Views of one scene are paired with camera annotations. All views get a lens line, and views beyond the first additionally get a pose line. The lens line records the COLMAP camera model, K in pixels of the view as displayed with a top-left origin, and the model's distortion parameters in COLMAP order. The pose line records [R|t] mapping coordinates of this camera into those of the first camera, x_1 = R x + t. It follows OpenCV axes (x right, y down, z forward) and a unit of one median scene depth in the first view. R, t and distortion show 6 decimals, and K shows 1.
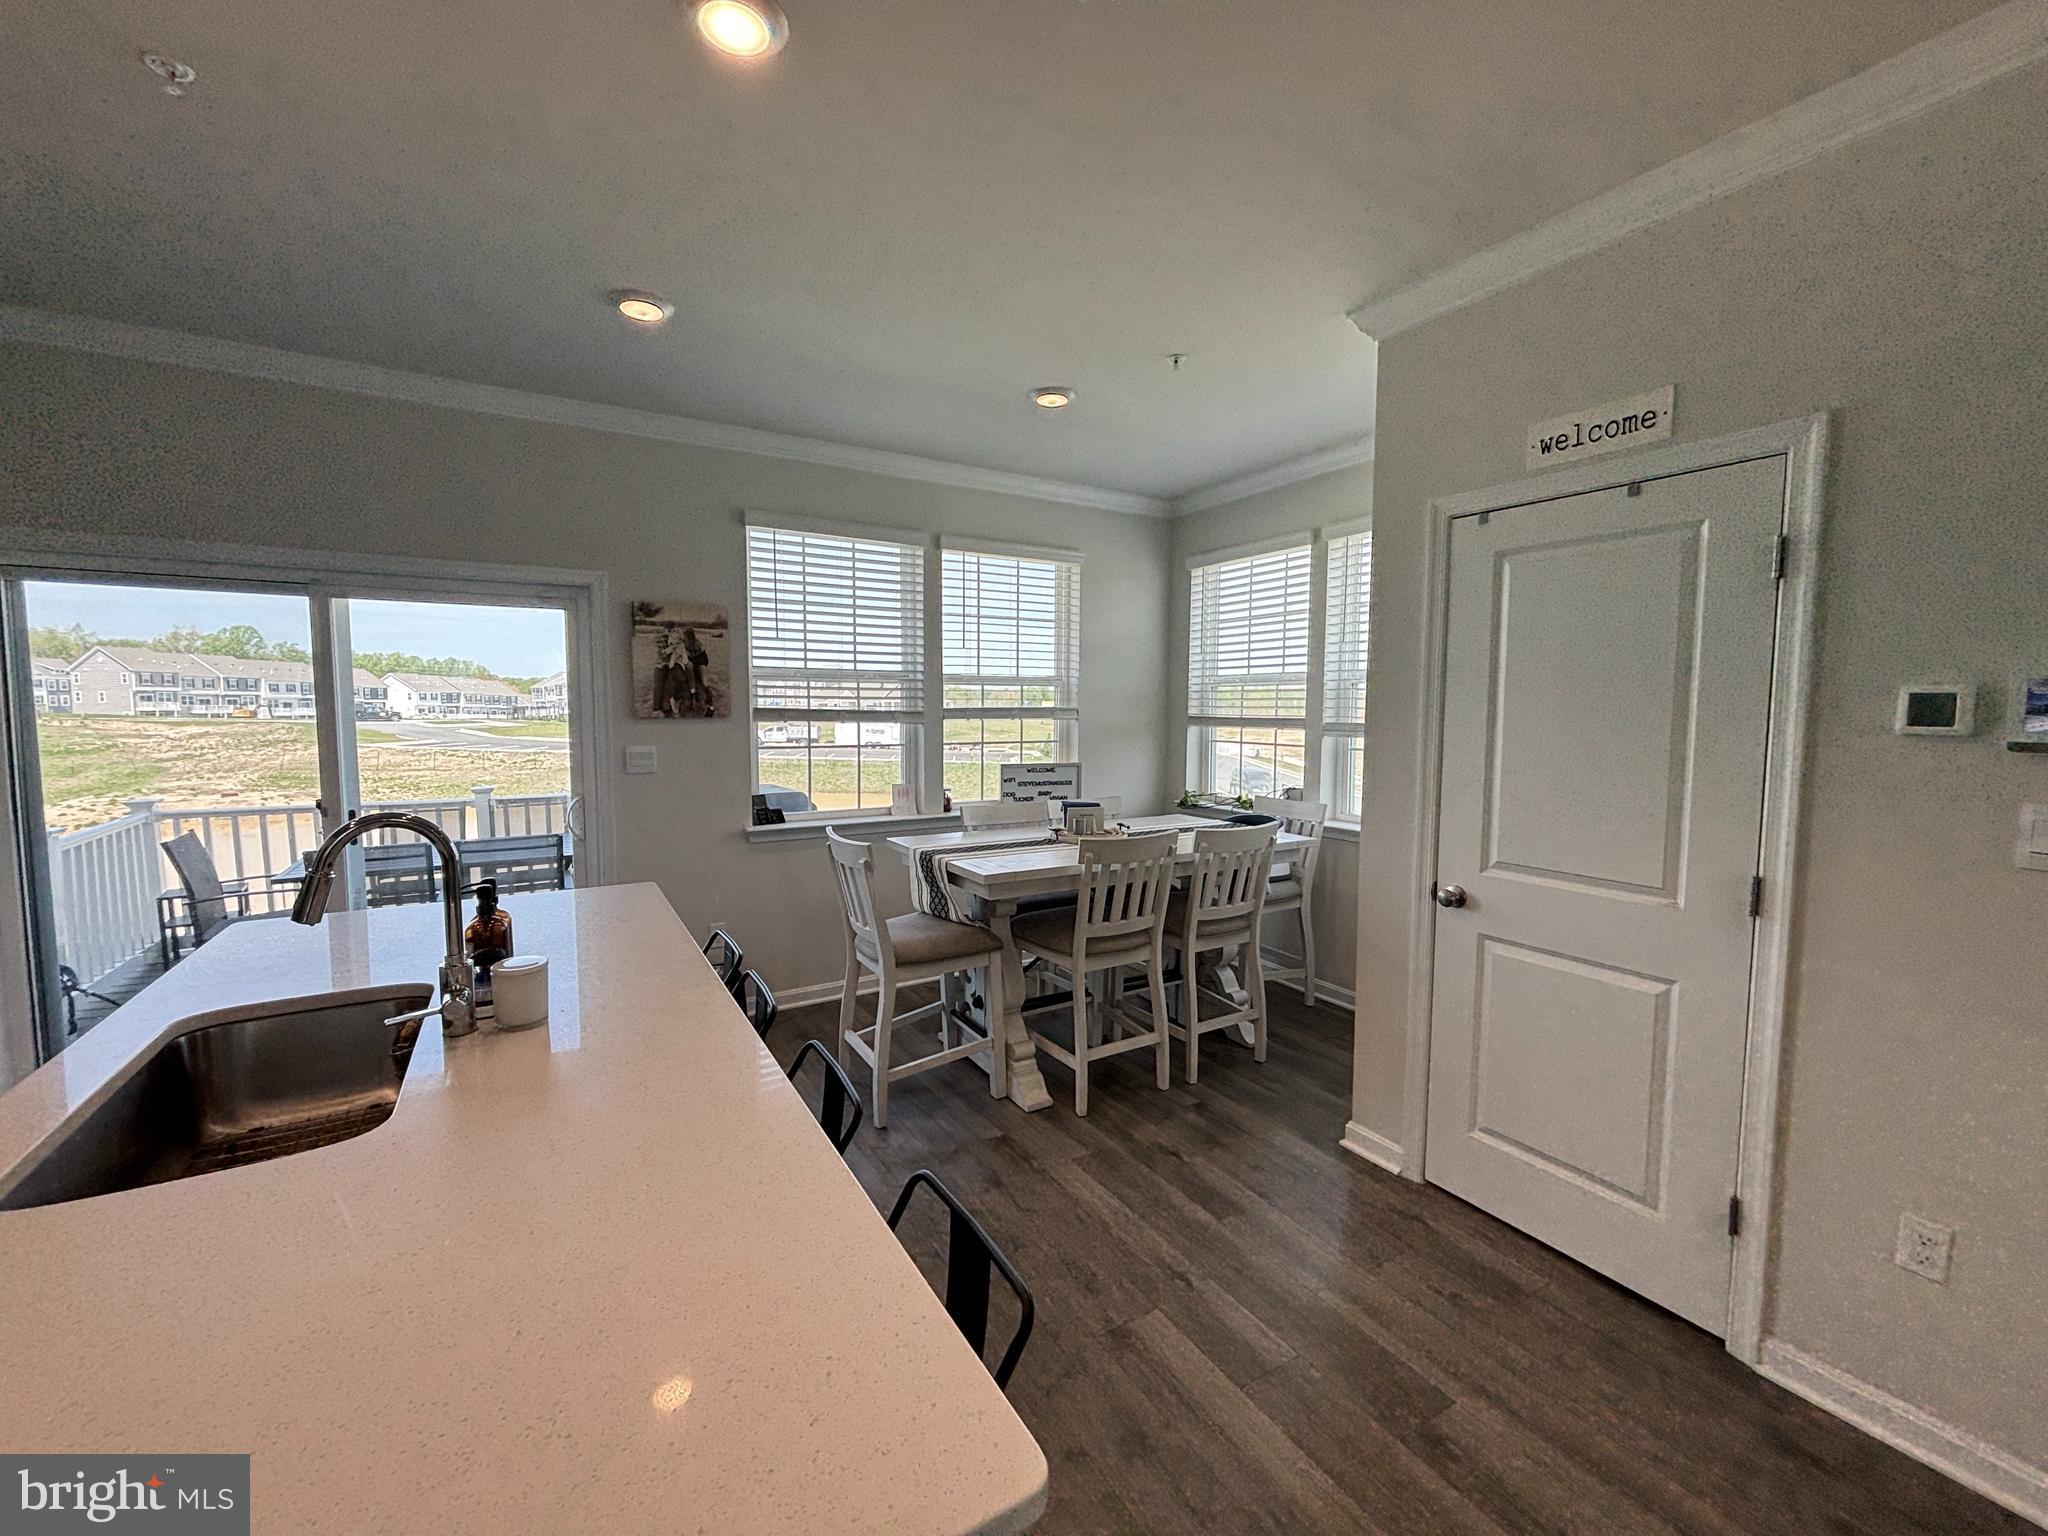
lens RADIAL K [[824.1, 0, 1022.8], [0, 824.1, 764.1], [0, 0, 1]] dist [0.001173, -0.000407]
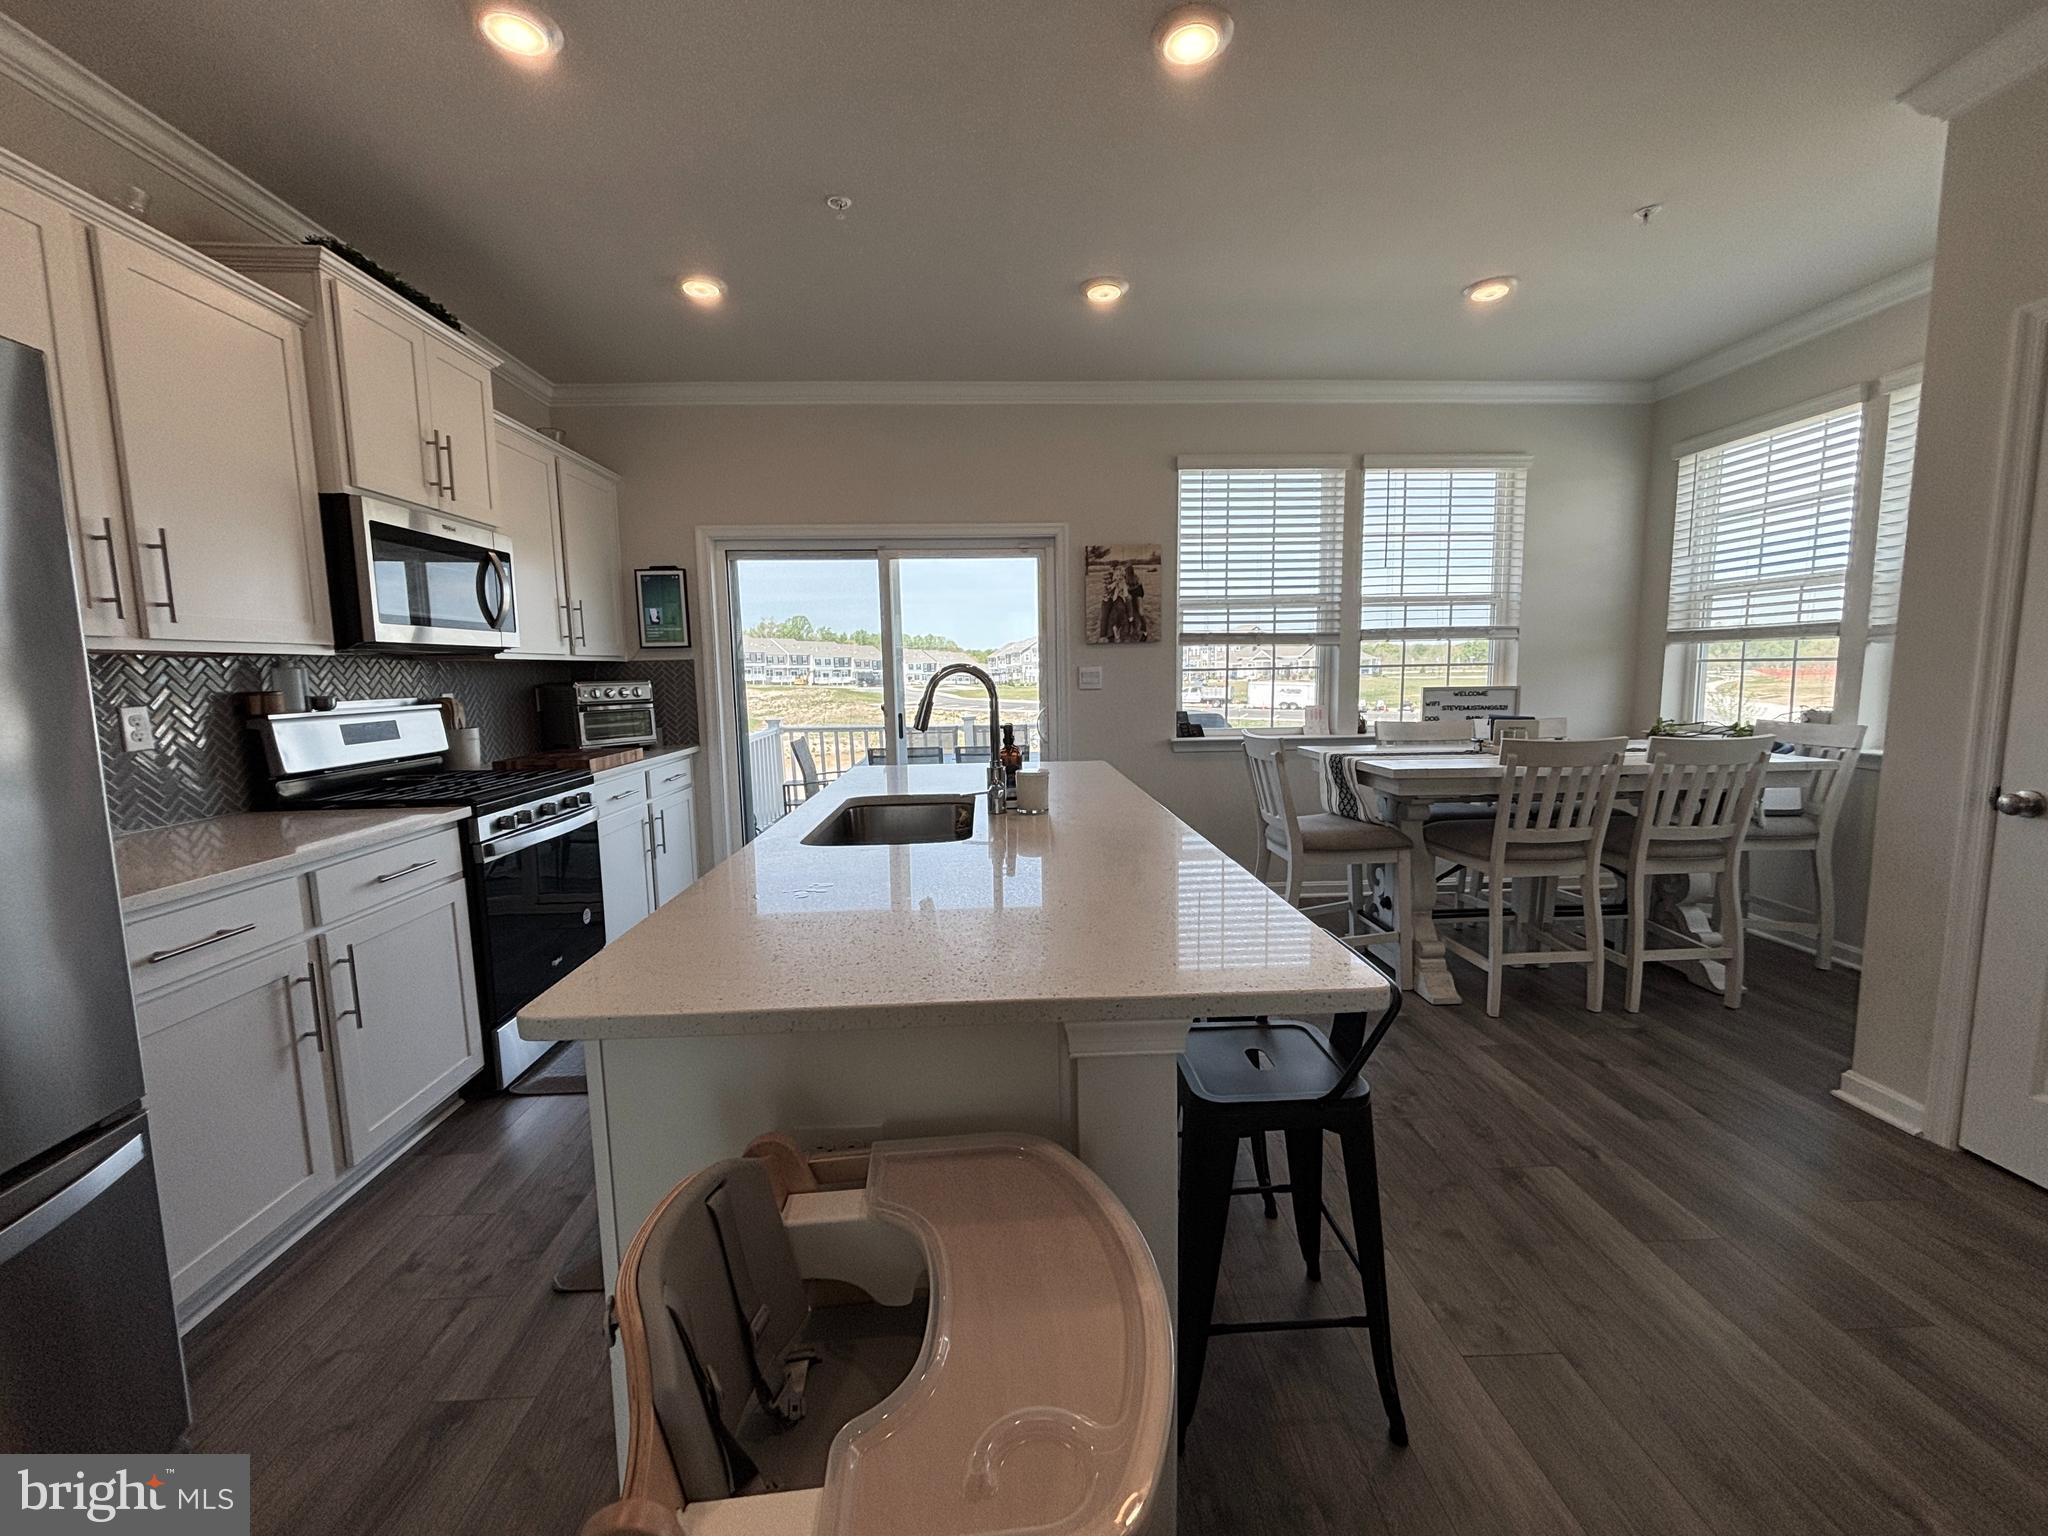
lens RADIAL K [[824.1, 0, 1024.3], [0, 824.1, 765.1], [0, 0, 1]] dist [0.001173, -0.000407]
pose [[0.881568, 0.034073, -0.470825, 0.023773], [-0.011995, 0.998686, 0.049814, 0.059611], [0.471904, -0.038266, 0.880819, -0.108318]]
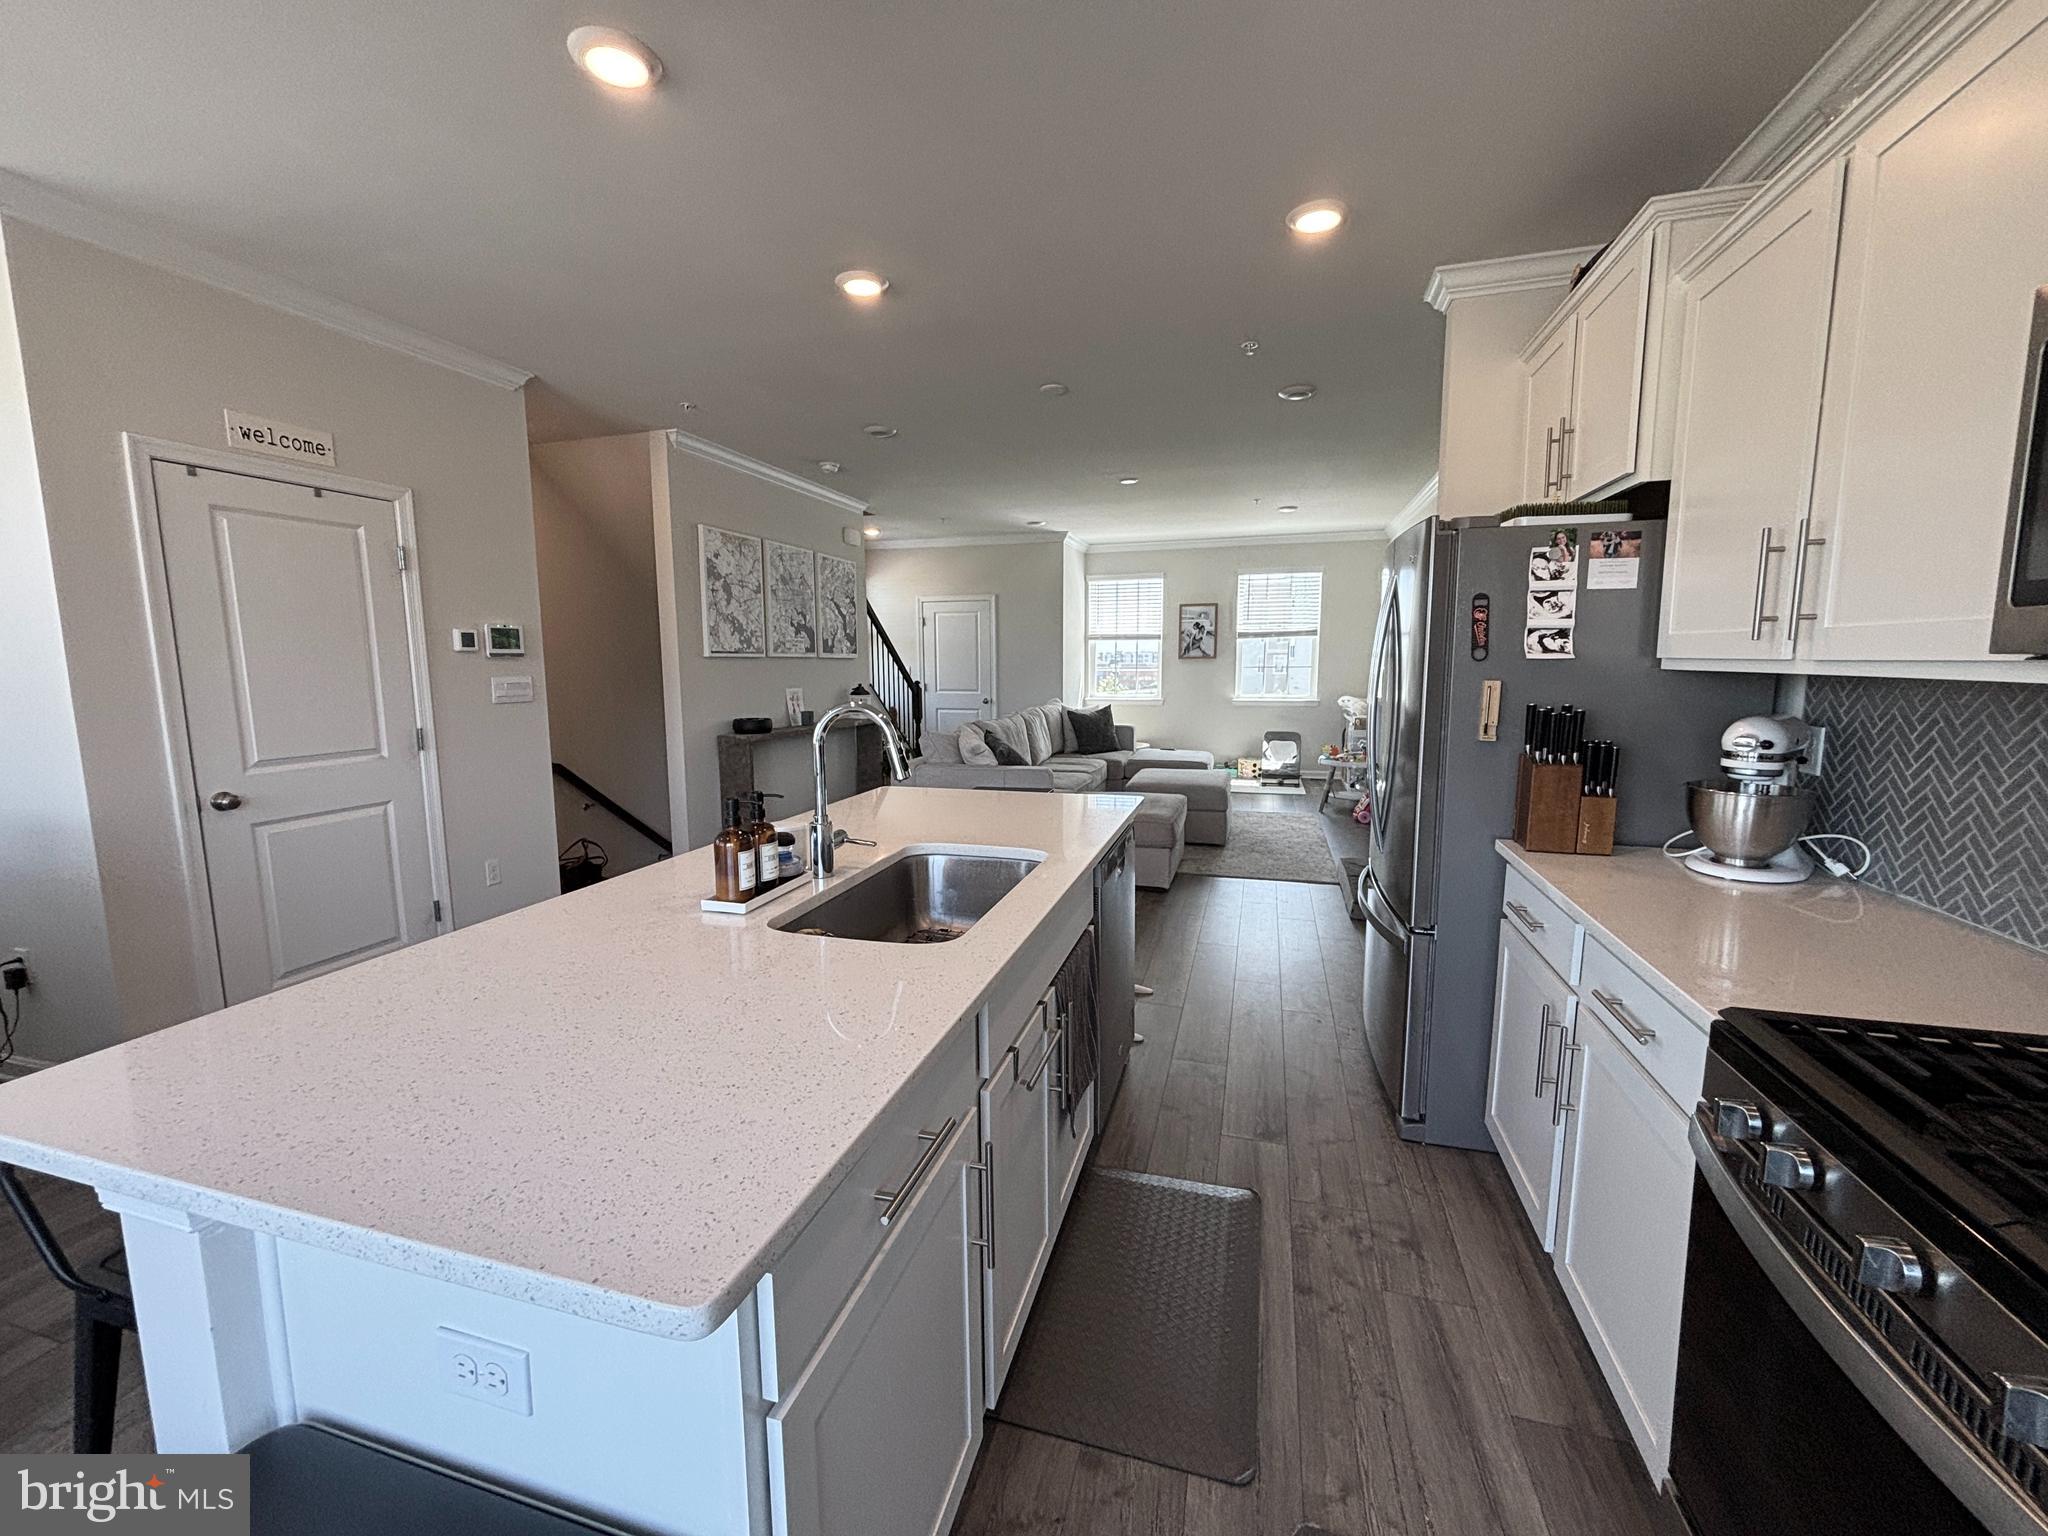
lens RADIAL K [[824.1, 0, 1028.3], [0, 824.1, 764.2], [0, 0, 1]] dist [0.001173, -0.000407]
pose [[-0.685712, -0.097095, 0.721368, -0.675582], [0.054842, 0.981354, 0.184219, -0.025997], [-0.725804, 0.165883, -0.667602, 0.596691]]
